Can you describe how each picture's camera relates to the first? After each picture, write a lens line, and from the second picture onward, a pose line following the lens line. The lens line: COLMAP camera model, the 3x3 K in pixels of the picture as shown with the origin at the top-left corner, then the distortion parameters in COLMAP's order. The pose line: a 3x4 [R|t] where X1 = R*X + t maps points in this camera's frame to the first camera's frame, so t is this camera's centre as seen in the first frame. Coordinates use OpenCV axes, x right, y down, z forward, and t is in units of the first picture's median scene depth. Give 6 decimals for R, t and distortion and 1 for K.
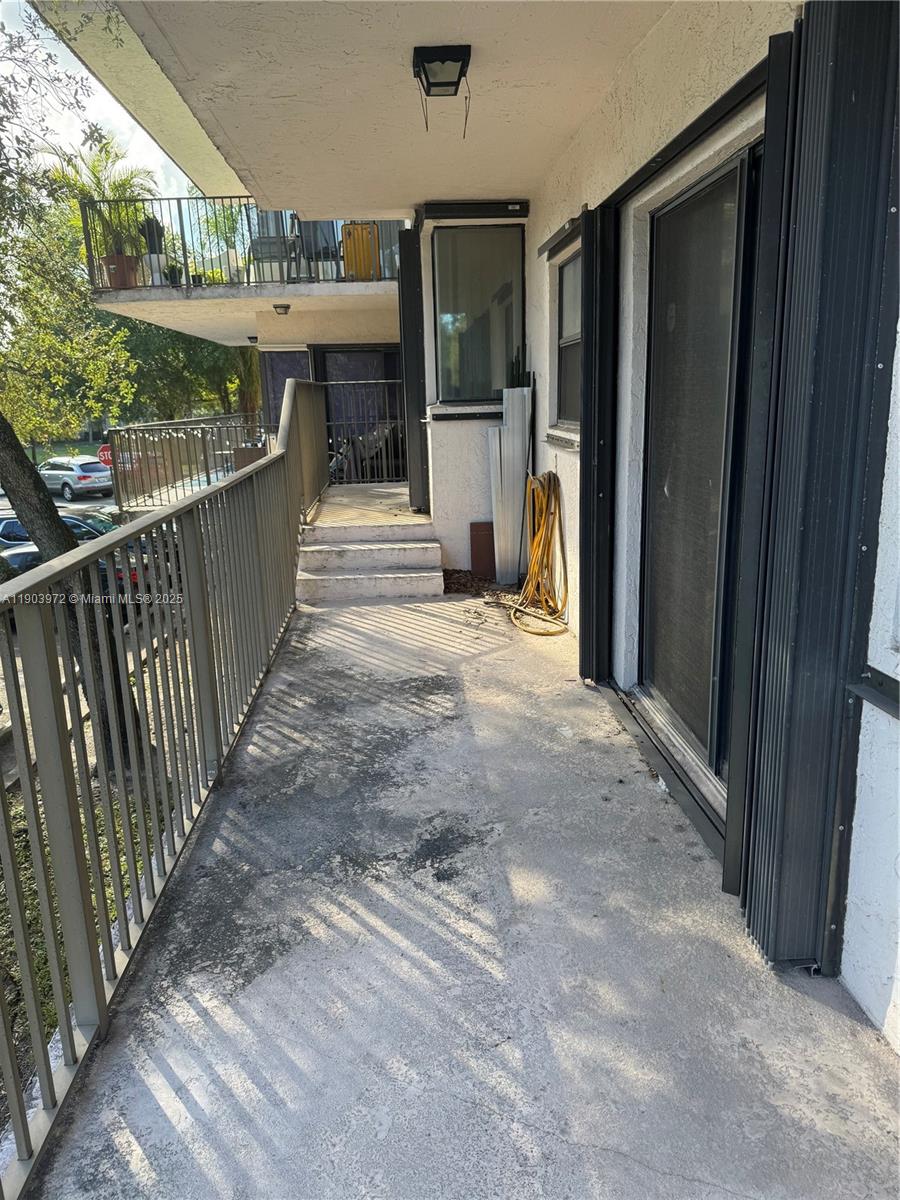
lens RADIAL K [[874.7, 0, 450.0], [0, 874.7, 600.0], [0, 0, 1]] dist [0.120636, -0.102768]
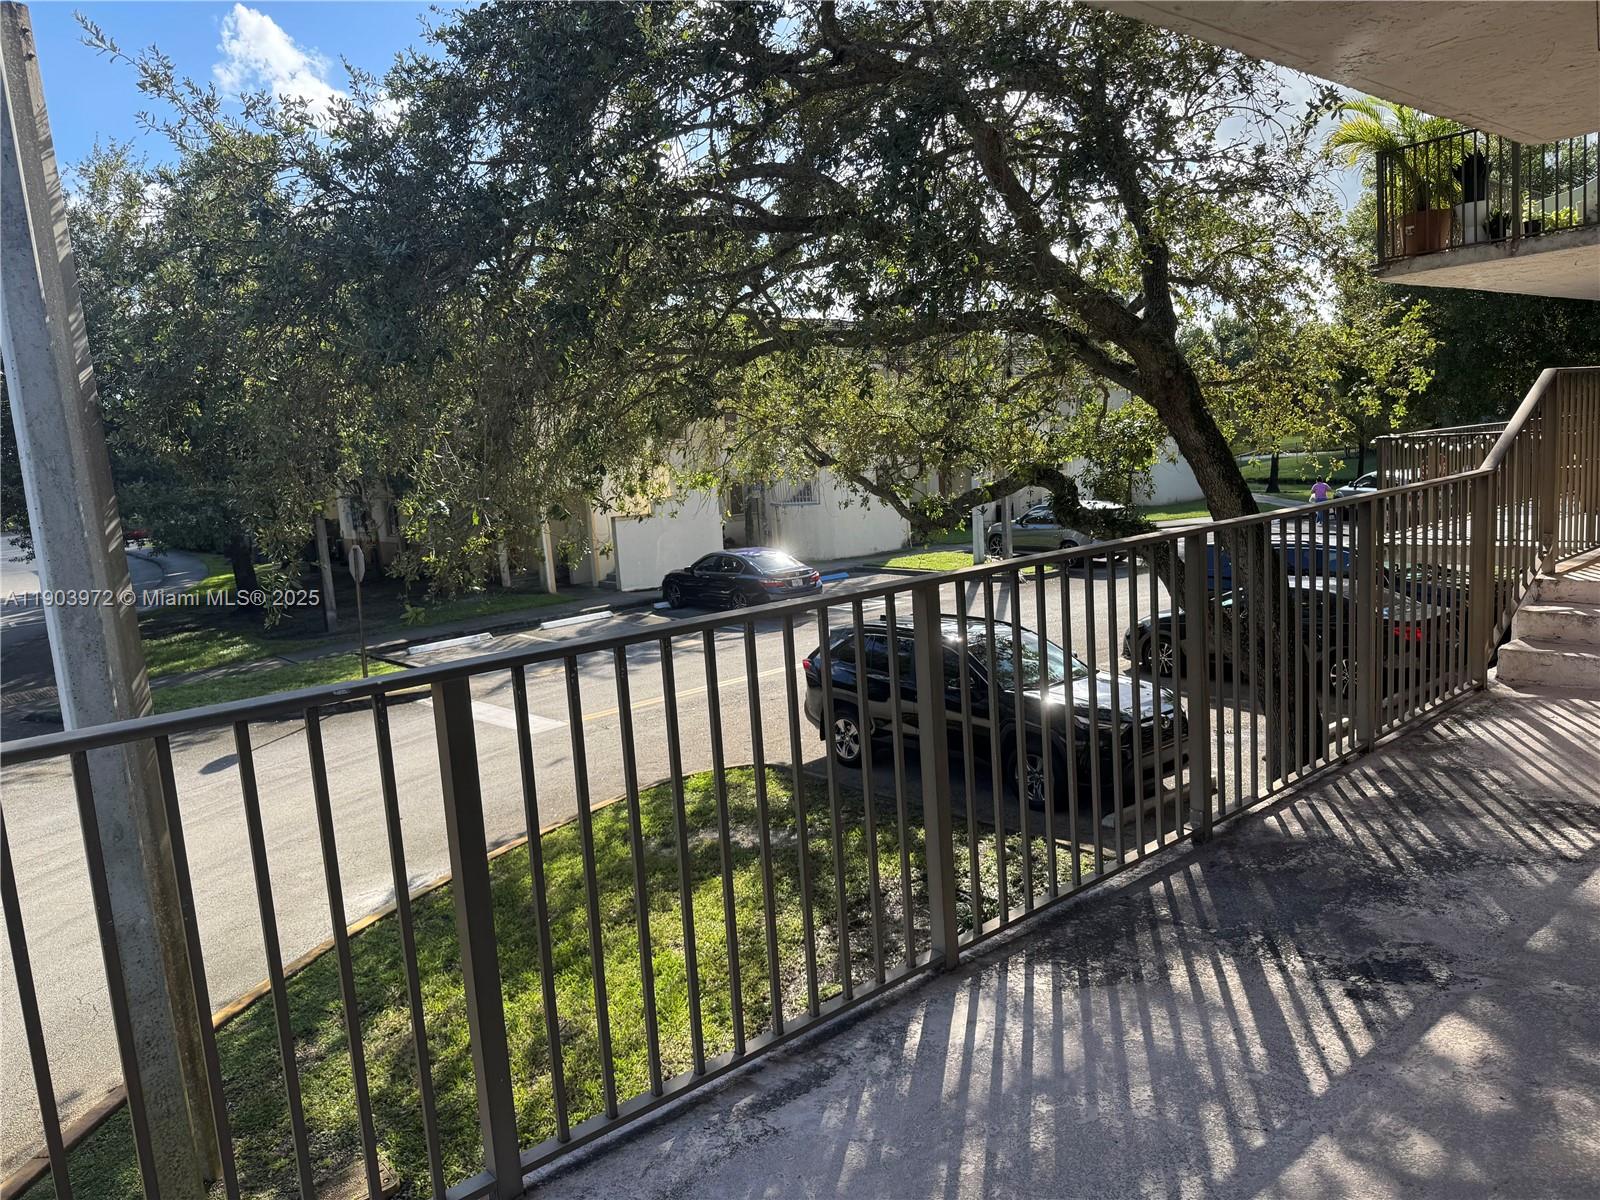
lens RADIAL K [[1166.3, 0, 800.0], [0, 1166.3, 600.0], [0, 0, 1]] dist [0.120636, -0.102768]
pose [[0.640144, 0.115509, -0.759522, 0.211479], [-0.150338, 0.988353, 0.023601, 0.000019], [0.753402, 0.099076, 0.650053, -0.070417]]
